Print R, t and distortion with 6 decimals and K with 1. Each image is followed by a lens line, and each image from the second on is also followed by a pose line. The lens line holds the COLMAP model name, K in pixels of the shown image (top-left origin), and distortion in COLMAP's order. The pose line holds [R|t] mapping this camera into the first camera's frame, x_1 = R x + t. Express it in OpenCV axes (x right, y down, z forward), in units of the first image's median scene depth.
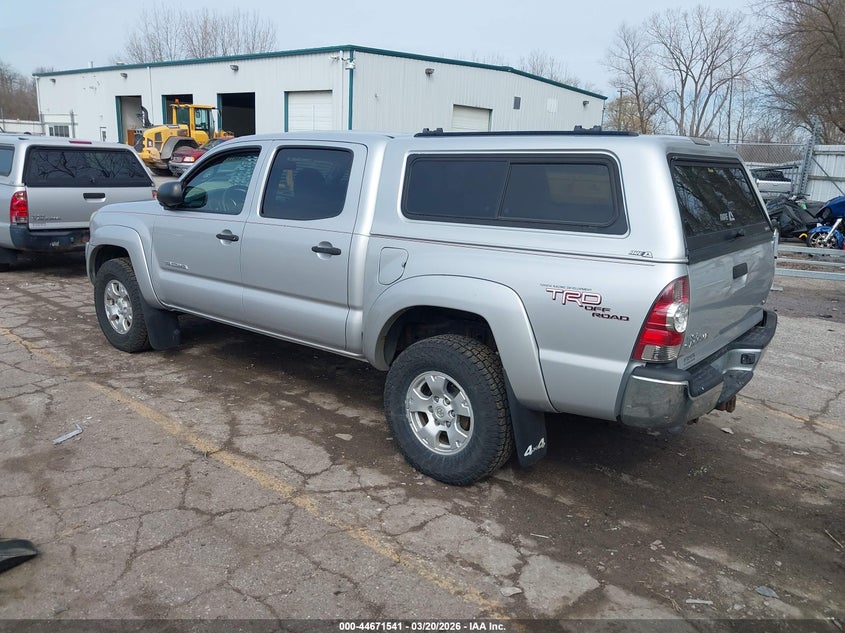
lens RADIAL K [[662.3, 0, 422.5], [0, 662.3, 316.5], [0, 0, 1]] dist [0.014864, 0.002023]
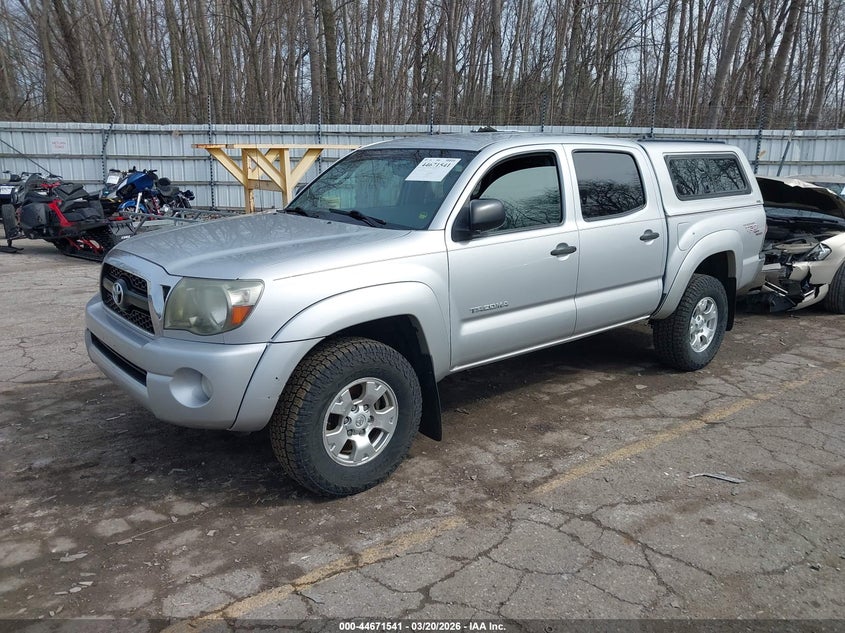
lens RADIAL K [[662.3, 0, 422.5], [0, 662.3, 316.5], [0, 0, 1]] dist [0.014864, 0.002023]
pose [[0.186526, -0.258164, 0.947924, -1.717683], [0.216126, 0.952003, 0.216747, -0.384877], [-0.958383, 0.164442, 0.233370, 1.385929]]
